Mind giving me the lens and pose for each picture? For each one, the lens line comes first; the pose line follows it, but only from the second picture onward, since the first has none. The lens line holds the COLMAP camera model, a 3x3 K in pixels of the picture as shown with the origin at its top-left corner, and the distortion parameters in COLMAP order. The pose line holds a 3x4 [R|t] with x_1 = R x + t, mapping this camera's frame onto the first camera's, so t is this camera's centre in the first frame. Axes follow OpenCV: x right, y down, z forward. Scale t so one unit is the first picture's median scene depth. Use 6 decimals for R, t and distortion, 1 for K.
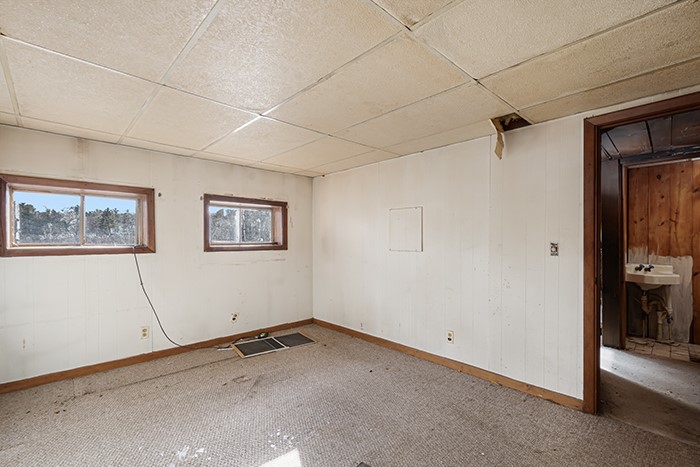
lens RADIAL K [[315.3, 0, 335.2], [0, 315.3, 243.1], [0, 0, 1]] dist [0.001035, -0.000436]
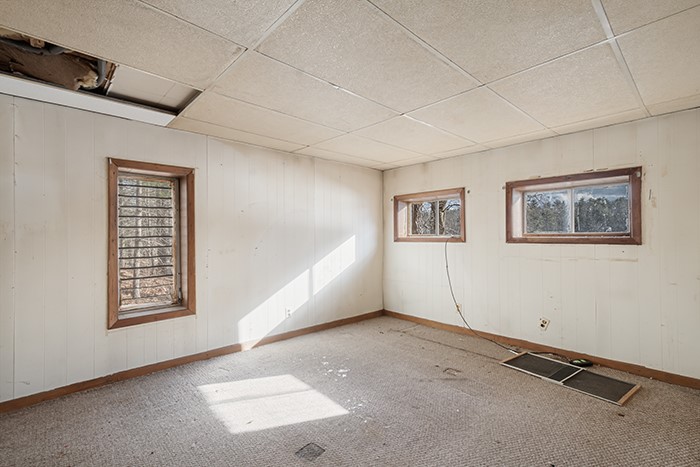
lens RADIAL K [[315.3, 0, 349.3], [0, 315.3, 233.7], [0, 0, 1]] dist [0.001035, -0.000436]
pose [[0.011144, 0.000207, -0.999938, 0.565719], [0.003590, 0.999994, 0.000247, -0.003571], [0.999931, -0.003592, 0.011143, 0.544374]]
